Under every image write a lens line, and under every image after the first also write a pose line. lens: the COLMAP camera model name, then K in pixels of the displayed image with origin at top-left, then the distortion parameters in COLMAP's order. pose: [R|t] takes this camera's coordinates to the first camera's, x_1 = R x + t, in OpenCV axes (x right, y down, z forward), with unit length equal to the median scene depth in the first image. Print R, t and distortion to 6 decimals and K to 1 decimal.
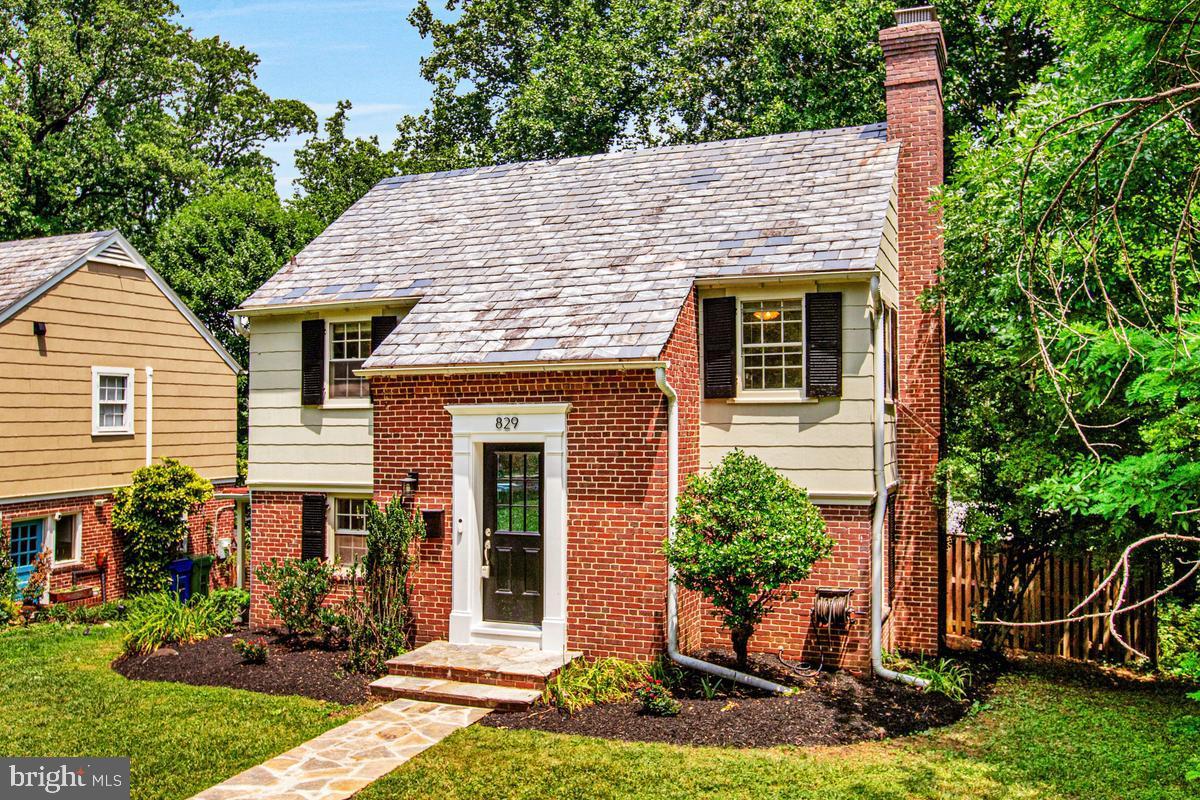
lens RADIAL K [[922.7, 0, 602.0], [0, 922.7, 404.9], [0, 0, 1]] dist [0.035687, -0.006676]
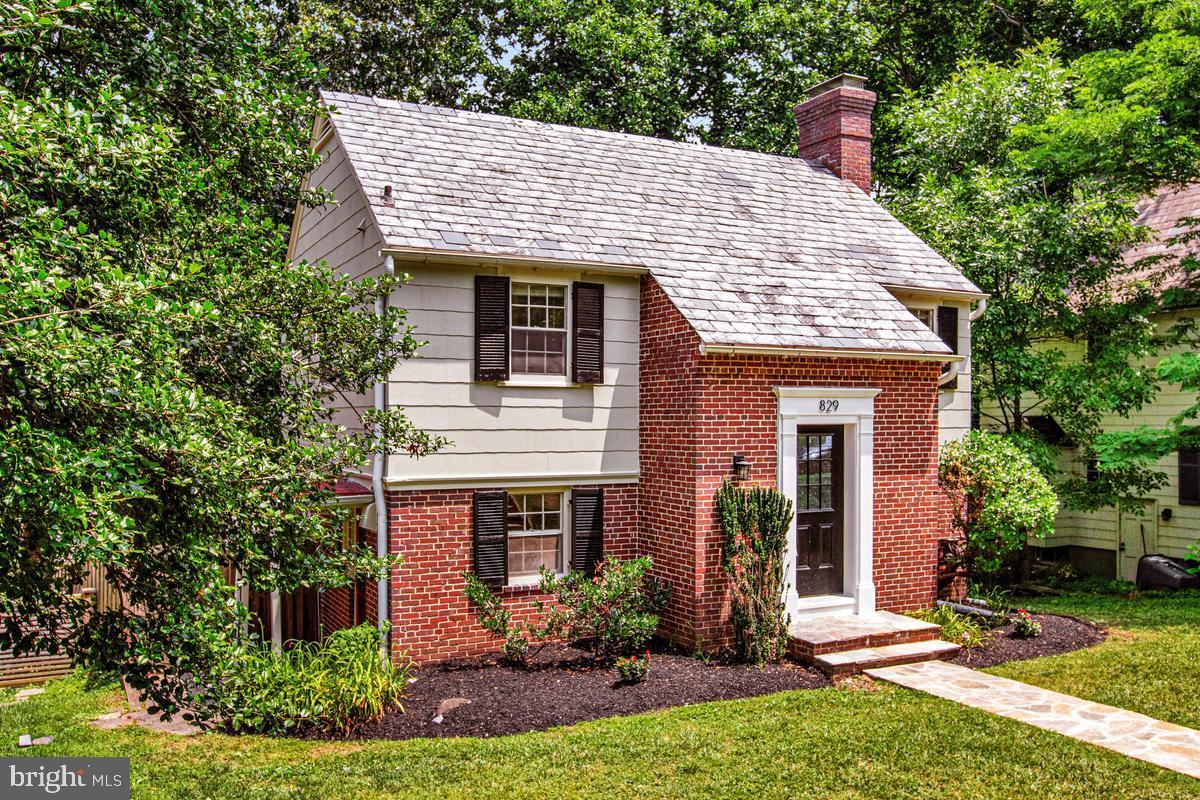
lens RADIAL K [[1024.8, 0, 600.5], [0, 1024.8, 402.2], [0, 0, 1]] dist [0.005422, 0.003344]
pose [[0.672791, 0.012919, 0.739719, -1.102775], [-0.022078, 0.999753, 0.002620, 0.017804], [-0.739503, -0.018094, 0.672910, 0.392927]]
